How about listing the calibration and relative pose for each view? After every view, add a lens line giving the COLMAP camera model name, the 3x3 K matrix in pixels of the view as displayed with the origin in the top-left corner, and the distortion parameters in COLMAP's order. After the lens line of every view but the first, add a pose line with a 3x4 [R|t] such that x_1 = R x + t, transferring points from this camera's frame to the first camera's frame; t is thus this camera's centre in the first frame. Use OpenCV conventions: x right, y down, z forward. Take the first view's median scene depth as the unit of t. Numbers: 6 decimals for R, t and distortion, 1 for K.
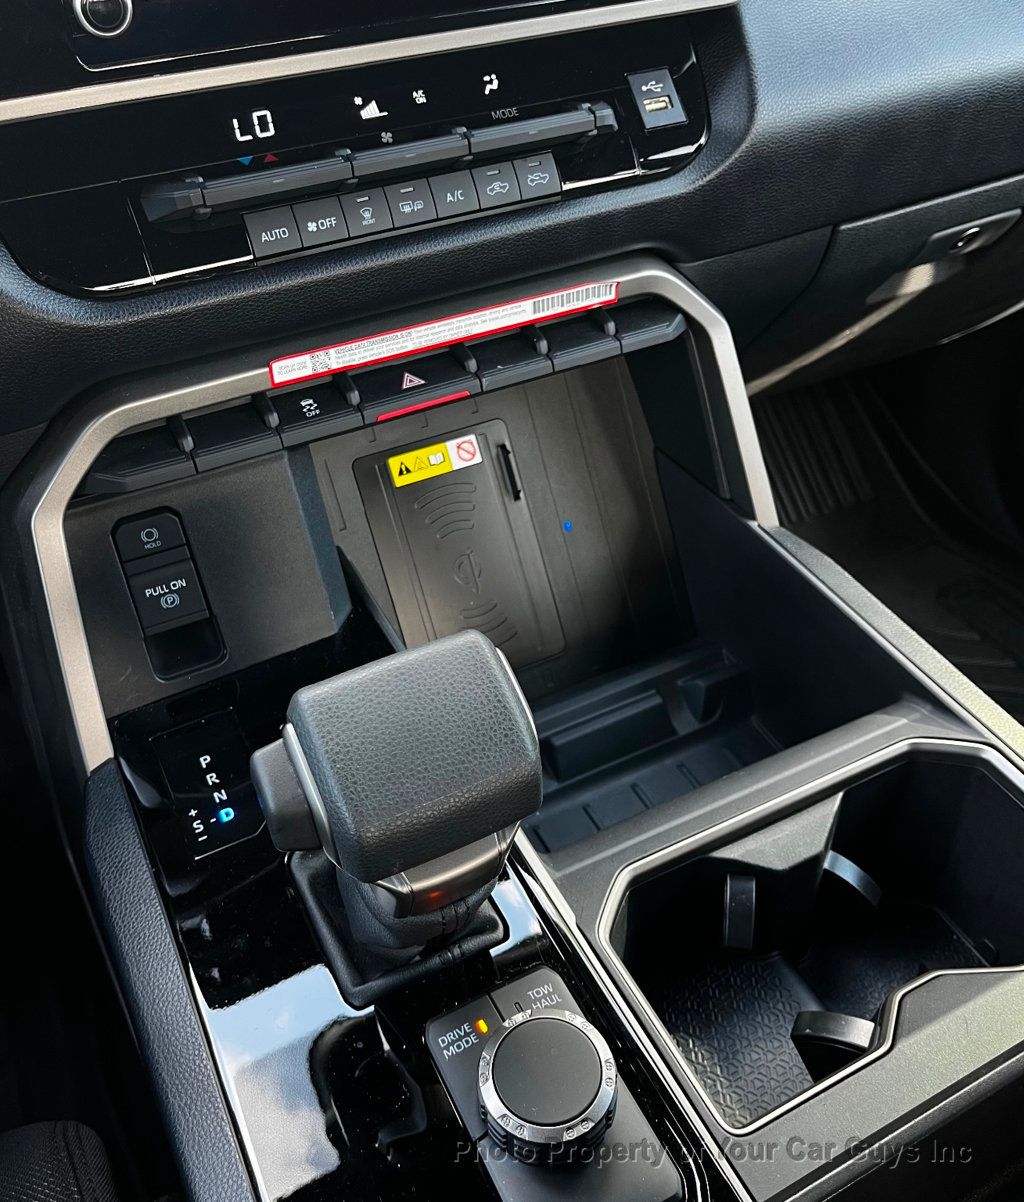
lens RADIAL K [[1168.7, 0, 535.7], [0, 1168.7, 602.1], [0, 0, 1]] dist [0.096794, 0.000118]
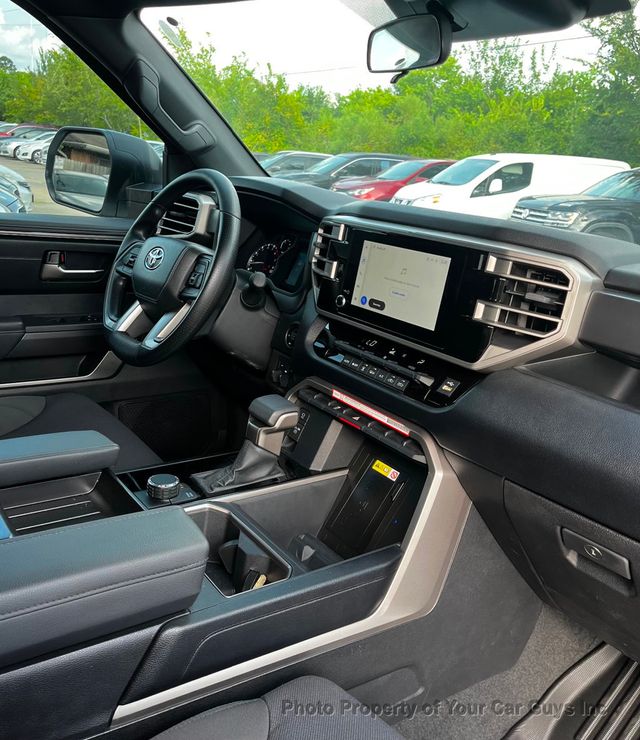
lens RADIAL K [[693.1, 0, 266.0], [0, 693.1, 369.6], [0, 0, 1]] dist [0.002923, -0.027719]
pose [[0.092425, 0.292431, -0.951810, 1.730568], [-0.721852, 0.678100, 0.138242, -0.376606], [0.685848, 0.674288, 0.273765, 0.204956]]
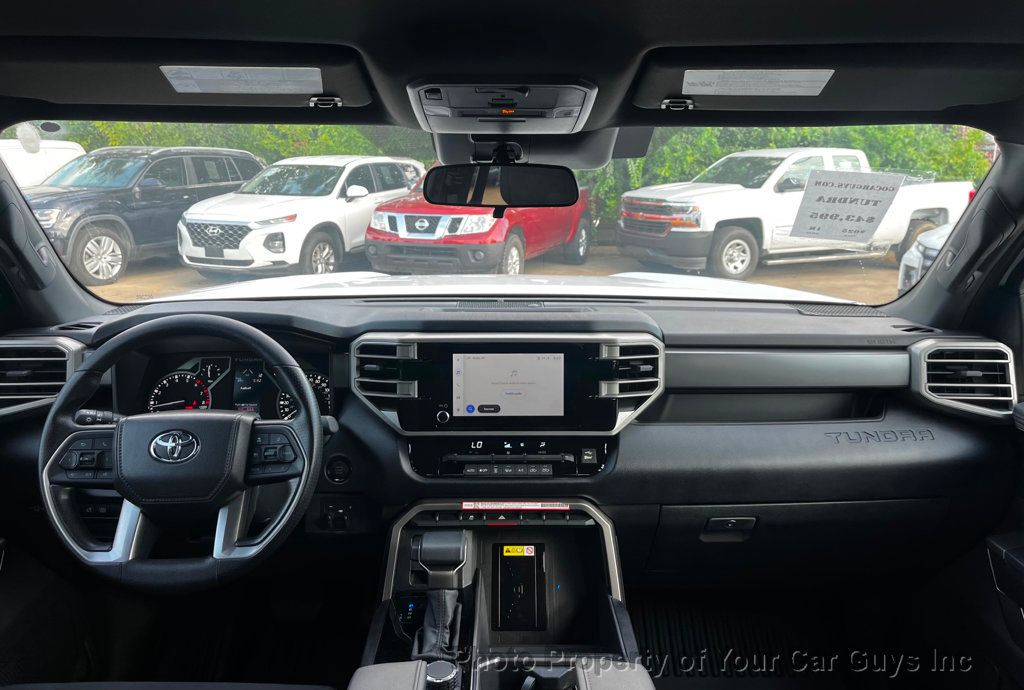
lens RADIAL K [[787.8, 0, 495.8], [0, 787.8, 341.3], [0, 0, 1]] dist [0.059194, -0.004264]
pose [[0.885174, 0.098513, -0.454710, 0.913011], [-0.308369, 0.856052, -0.414830, 0.350954], [0.348389, 0.507415, 0.788134, -1.142554]]
